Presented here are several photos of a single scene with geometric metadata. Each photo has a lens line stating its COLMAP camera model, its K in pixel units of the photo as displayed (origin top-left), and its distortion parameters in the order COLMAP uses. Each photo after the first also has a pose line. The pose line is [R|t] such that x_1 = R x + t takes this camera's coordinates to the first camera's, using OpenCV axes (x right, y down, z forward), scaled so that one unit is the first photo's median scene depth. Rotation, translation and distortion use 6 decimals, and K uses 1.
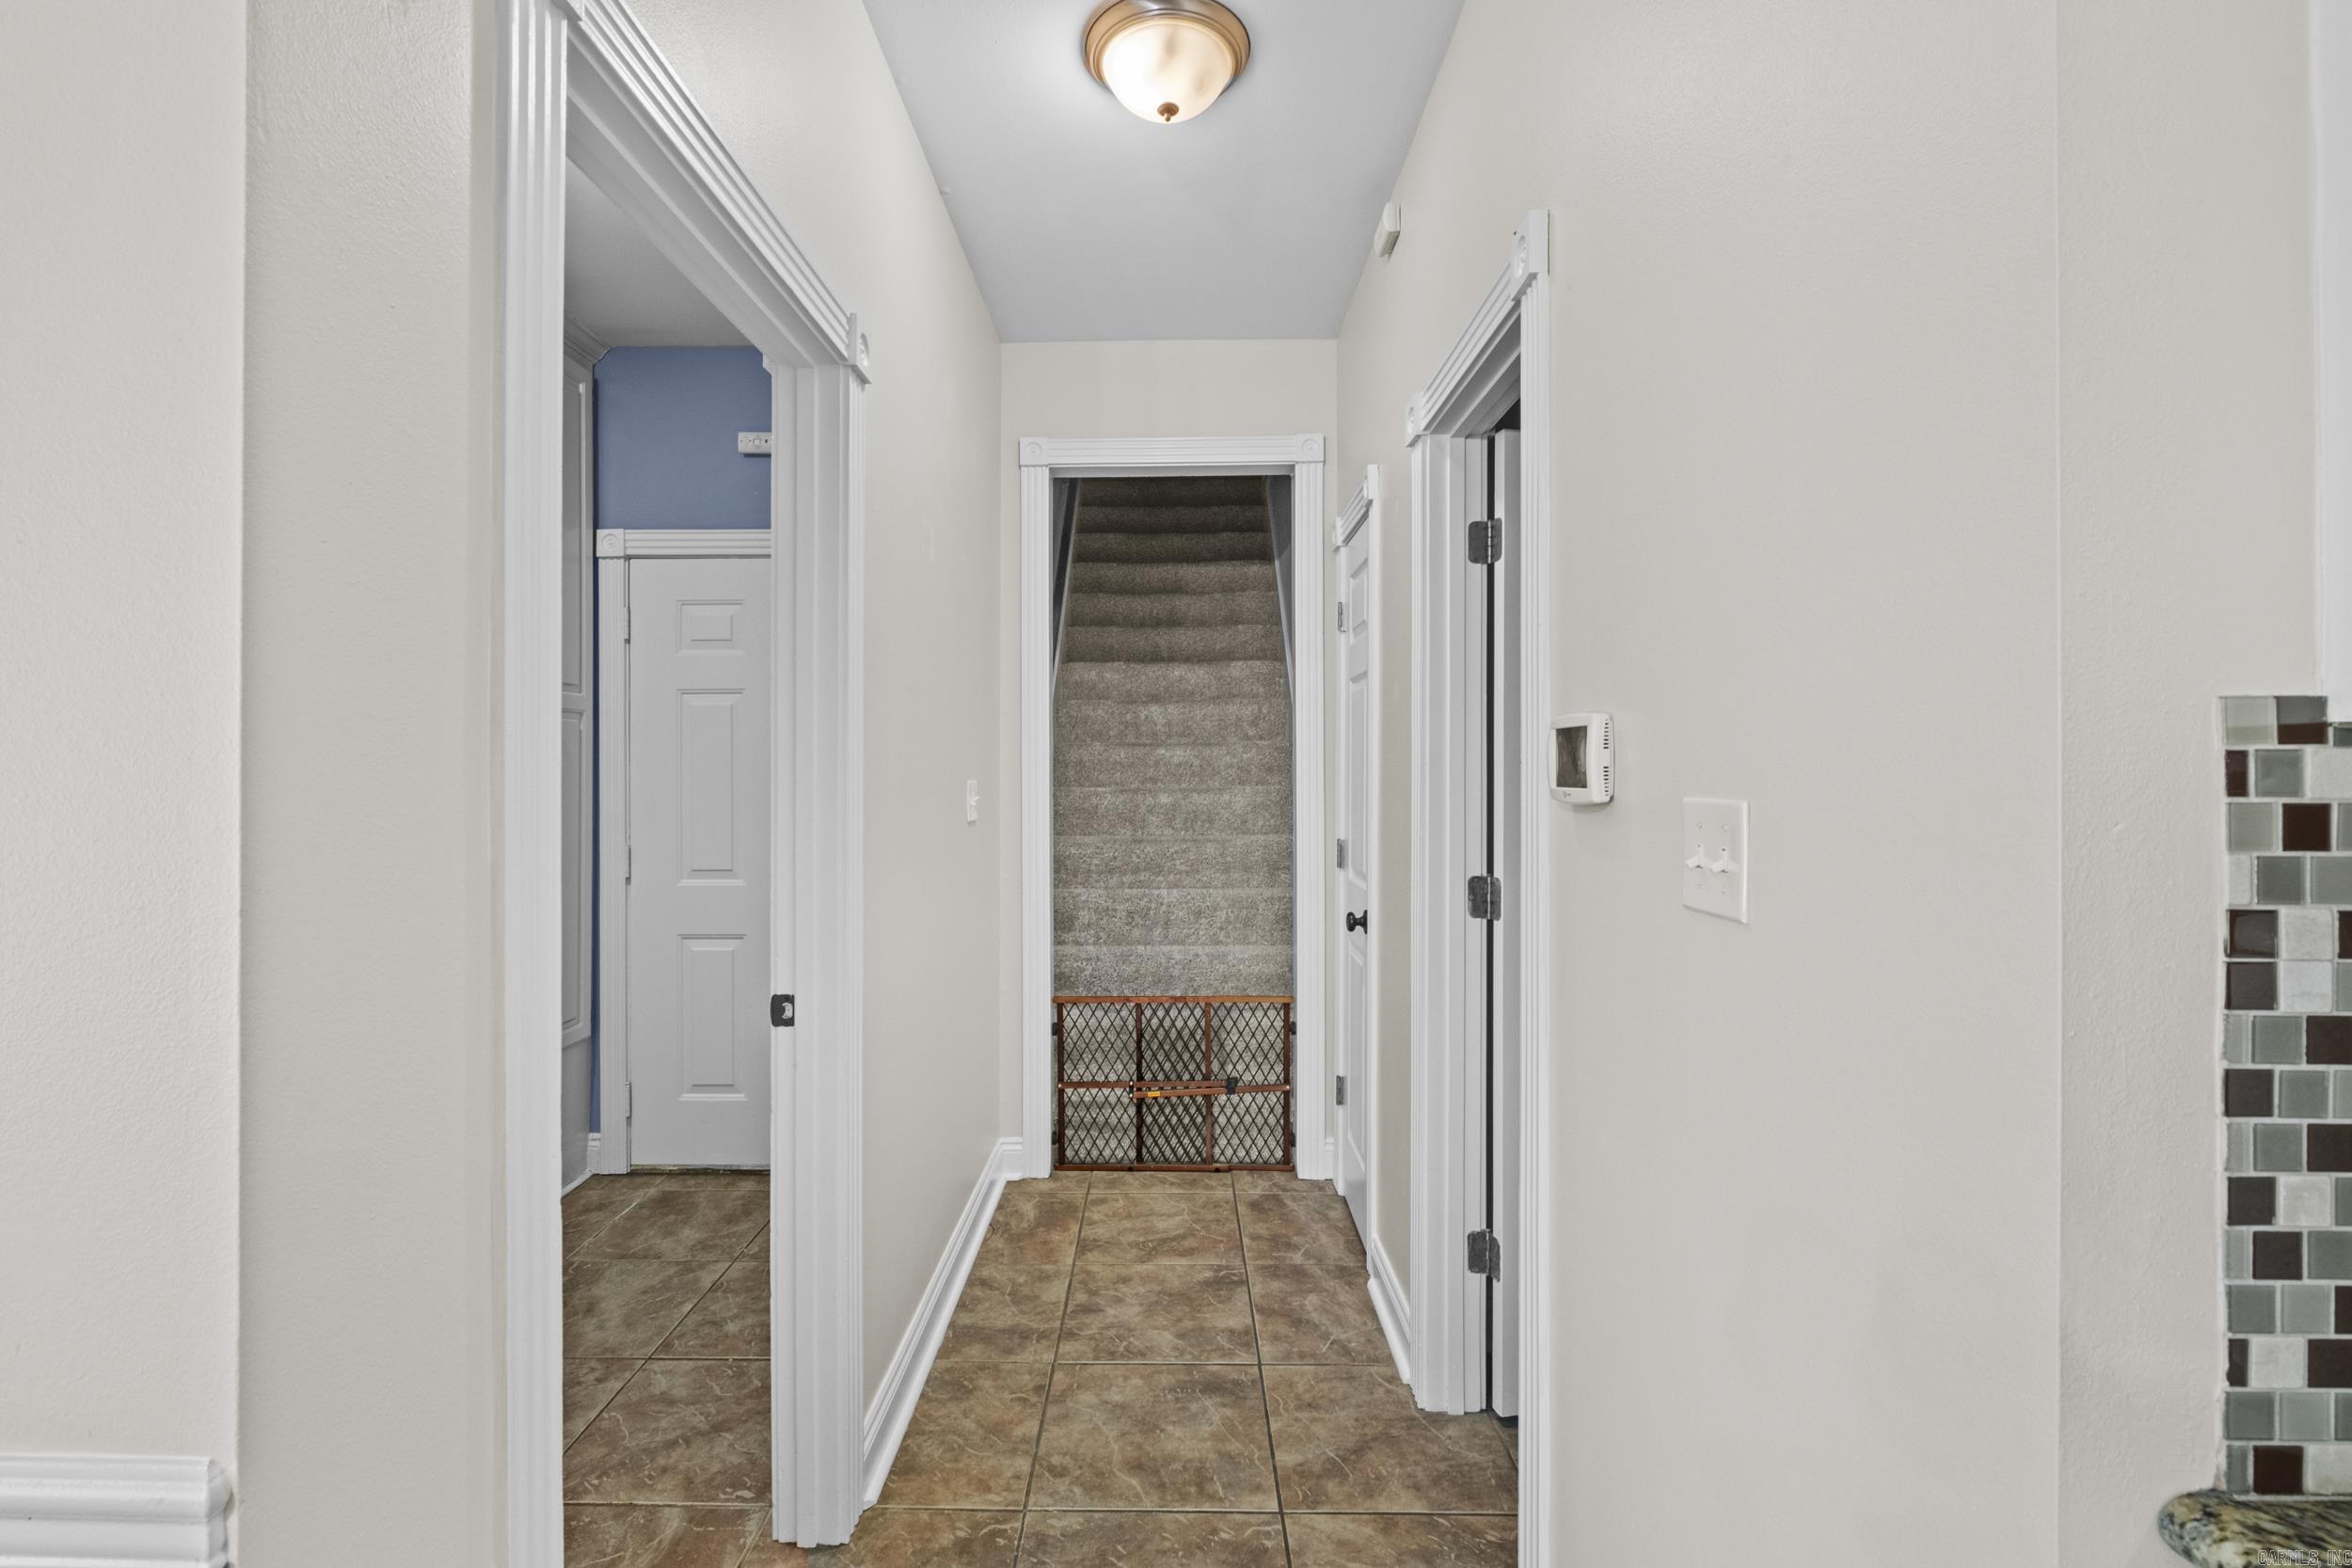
lens RADIAL K [[1035.6, 0, 1162.3], [0, 1035.6, 766.3], [0, 0, 1]] dist [-0.008718, -0.000076]
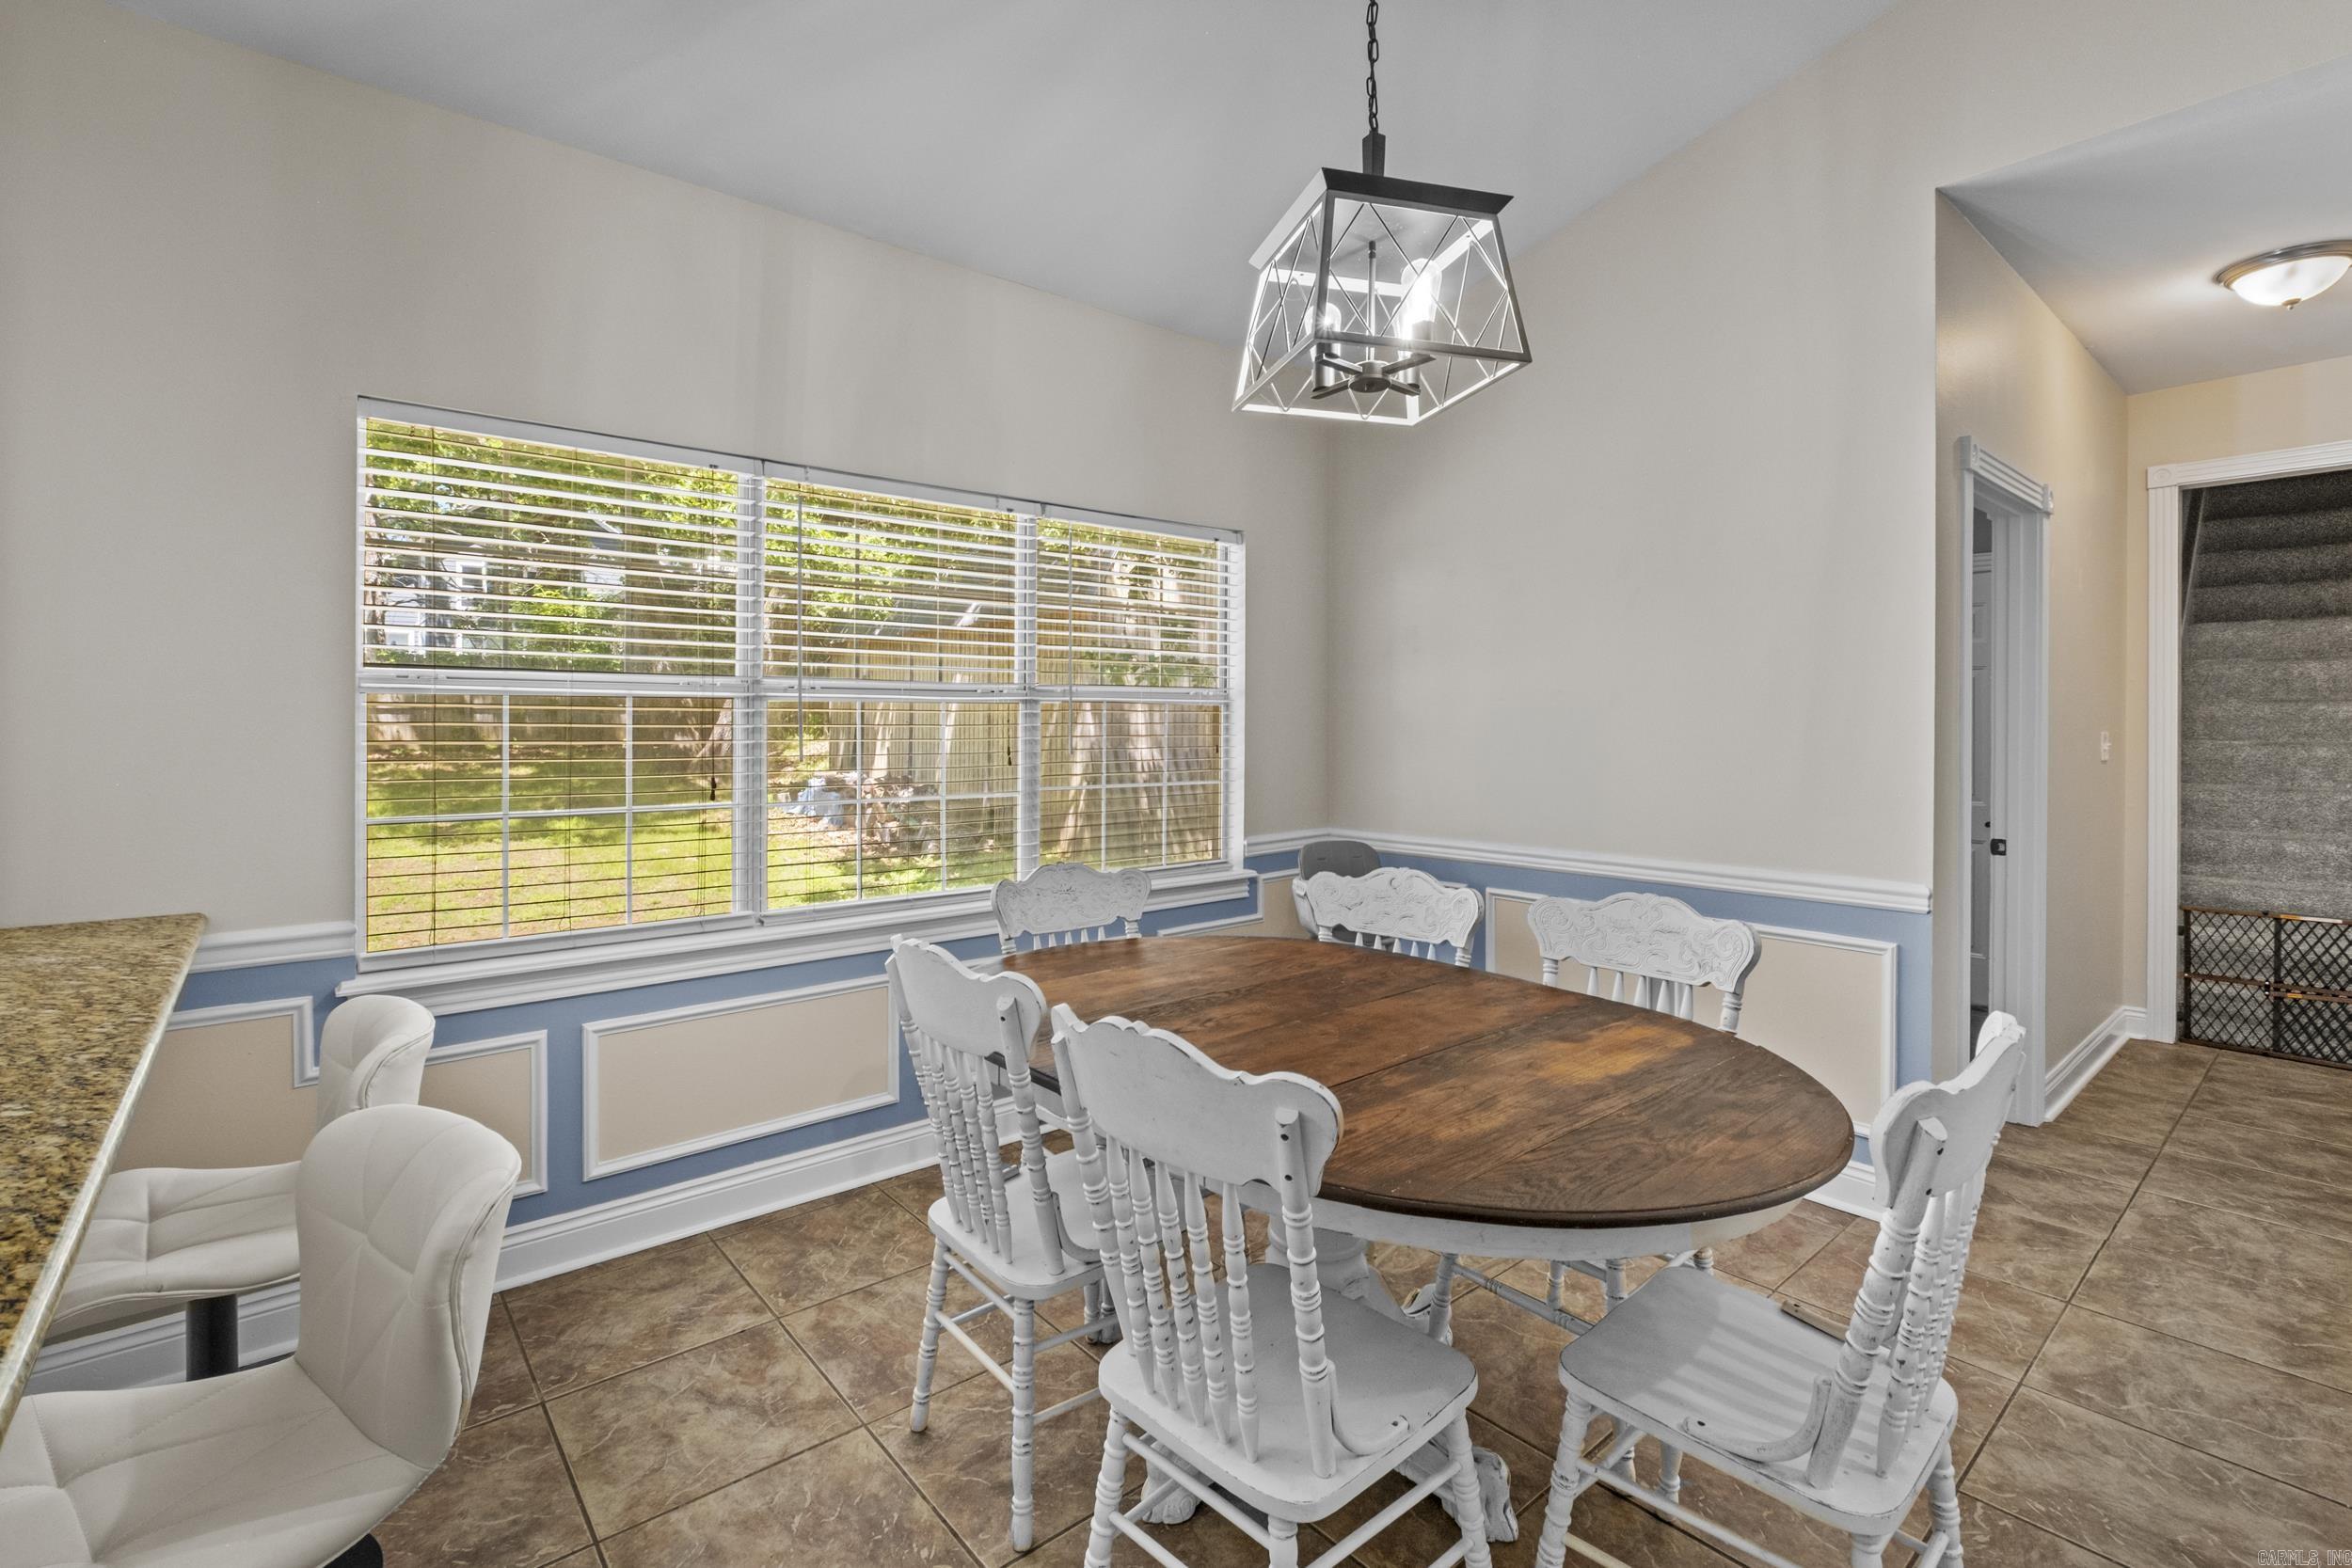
lens RADIAL K [[1032.6, 0, 1156.2], [0, 1032.6, 739.1], [0, 0, 1]] dist [-0.009811, -0.000671]
pose [[0.636619, 0.006830, -0.771149, 0.059111], [0.004490, 0.999911, 0.012563, -0.000530], [0.771166, -0.011460, 0.636531, -0.751161]]
